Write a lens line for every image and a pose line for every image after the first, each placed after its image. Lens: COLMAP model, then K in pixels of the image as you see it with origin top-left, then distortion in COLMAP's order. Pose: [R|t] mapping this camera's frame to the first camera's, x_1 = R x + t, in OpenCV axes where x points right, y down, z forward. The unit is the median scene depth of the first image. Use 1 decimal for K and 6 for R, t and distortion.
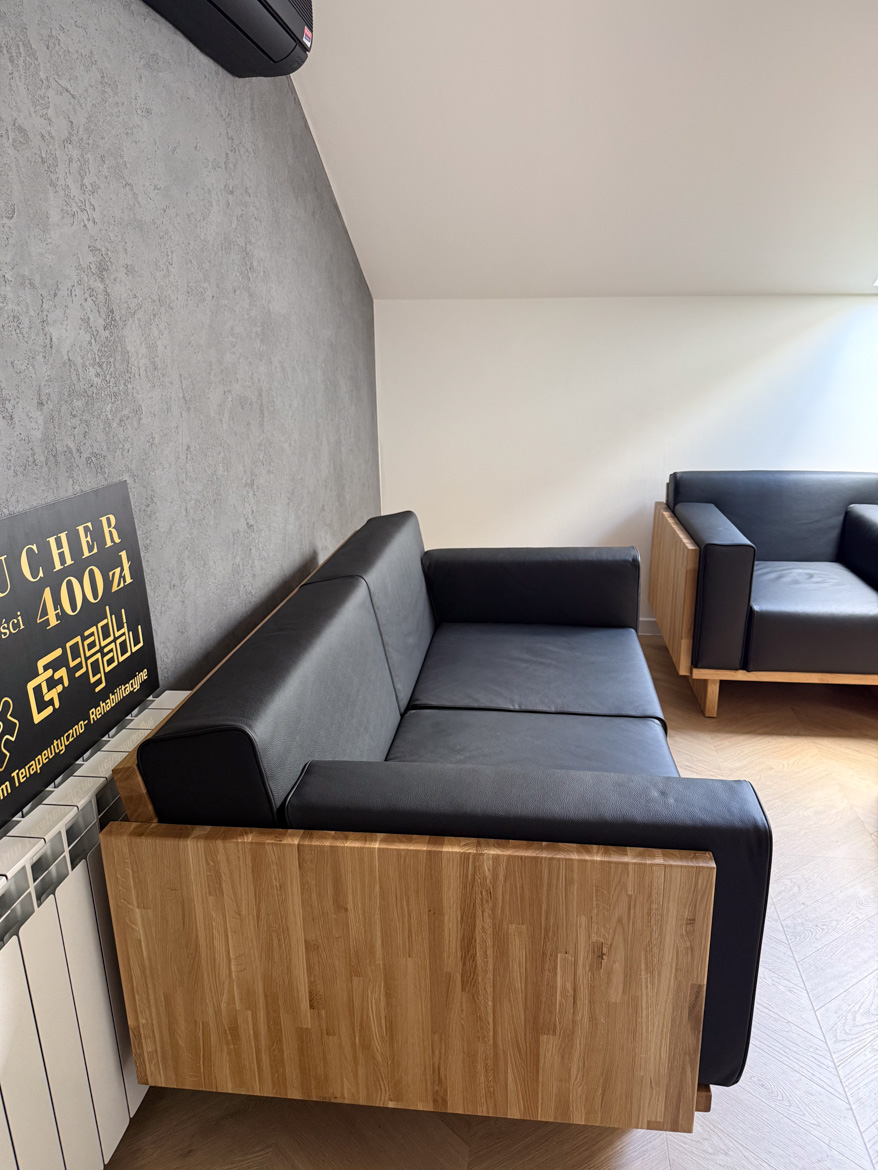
lens RADIAL K [[811.6, 0, 441.2], [0, 811.6, 588.0], [0, 0, 1]] dist [0.031077, -0.047041]
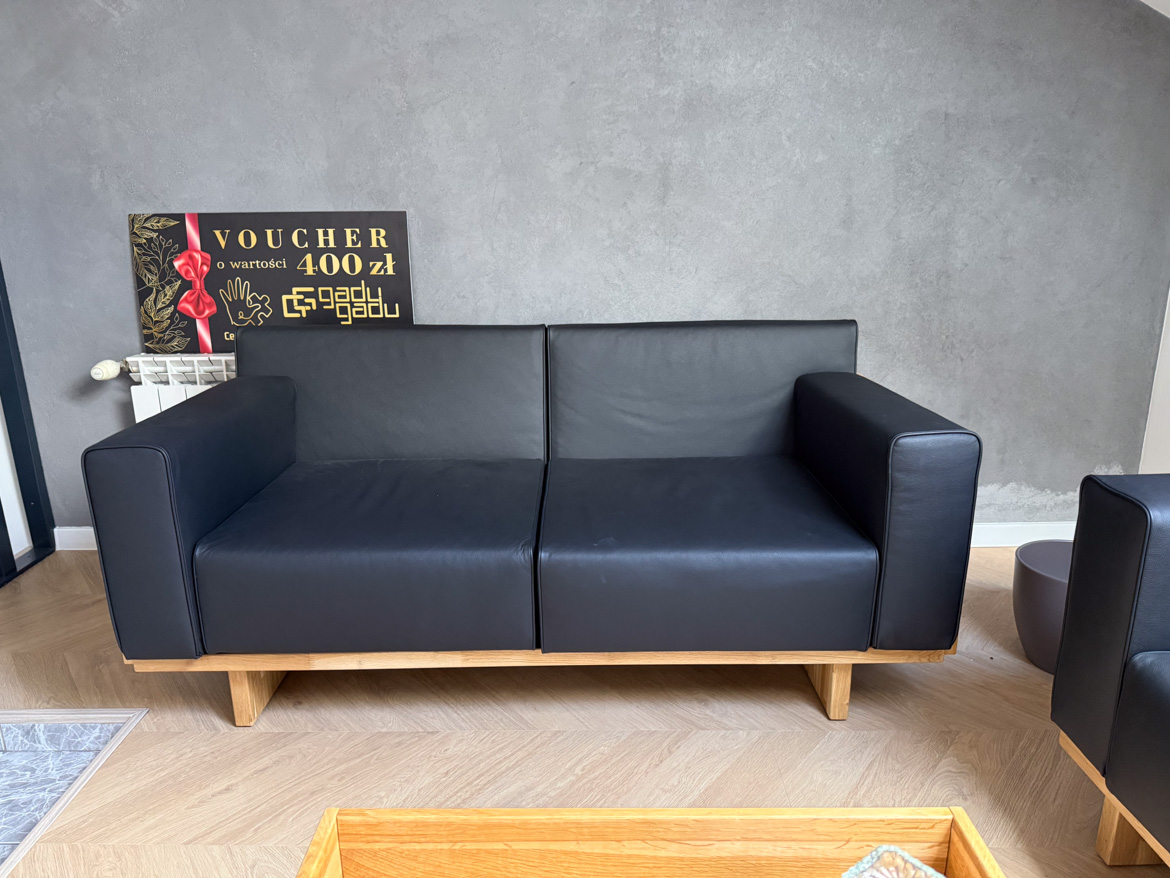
lens RADIAL K [[811.6, 0, 588.5], [0, 811.6, 447.2], [0, 0, 1]] dist [0.031077, -0.047041]
pose [[0.130751, 0.286530, -0.949107, 1.473200], [-0.275796, 0.930050, 0.242783, -0.211618], [0.952282, 0.230016, 0.200629, 1.263024]]
